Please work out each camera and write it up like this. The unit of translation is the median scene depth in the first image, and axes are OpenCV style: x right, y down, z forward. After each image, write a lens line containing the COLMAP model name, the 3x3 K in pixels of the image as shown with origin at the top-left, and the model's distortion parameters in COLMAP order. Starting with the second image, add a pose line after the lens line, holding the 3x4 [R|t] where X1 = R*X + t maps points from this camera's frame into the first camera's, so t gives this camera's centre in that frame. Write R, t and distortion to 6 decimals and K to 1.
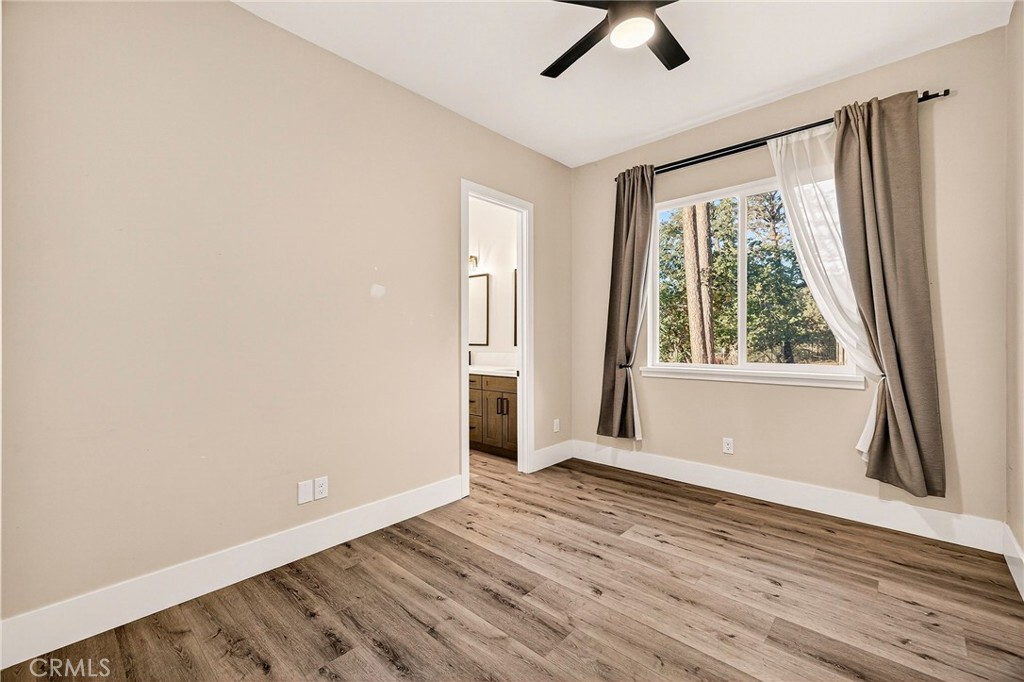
lens RADIAL K [[431.6, 0, 514.2], [0, 431.6, 339.3], [0, 0, 1]] dist [0.002552, 0.000187]
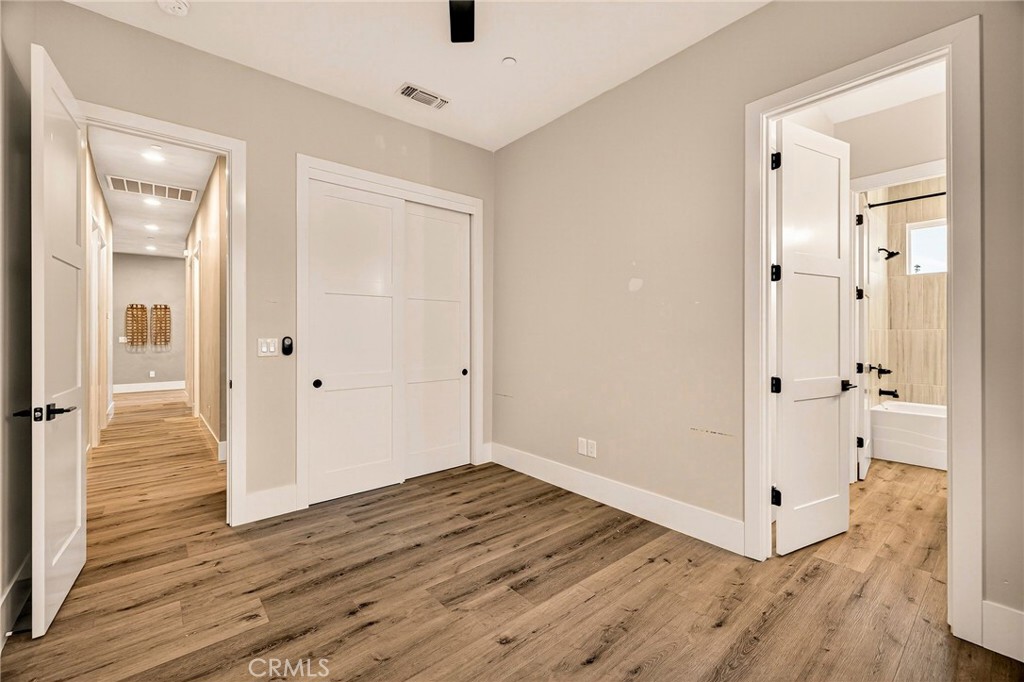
lens RADIAL K [[431.6, 0, 508.8], [0, 431.6, 333.8], [0, 0, 1]] dist [0.002552, 0.000187]
pose [[-0.131855, 0.007059, -0.991244, 0.904691], [-0.013344, 0.999871, 0.008896, 0.003092], [0.991179, 0.014400, -0.131744, 1.012105]]
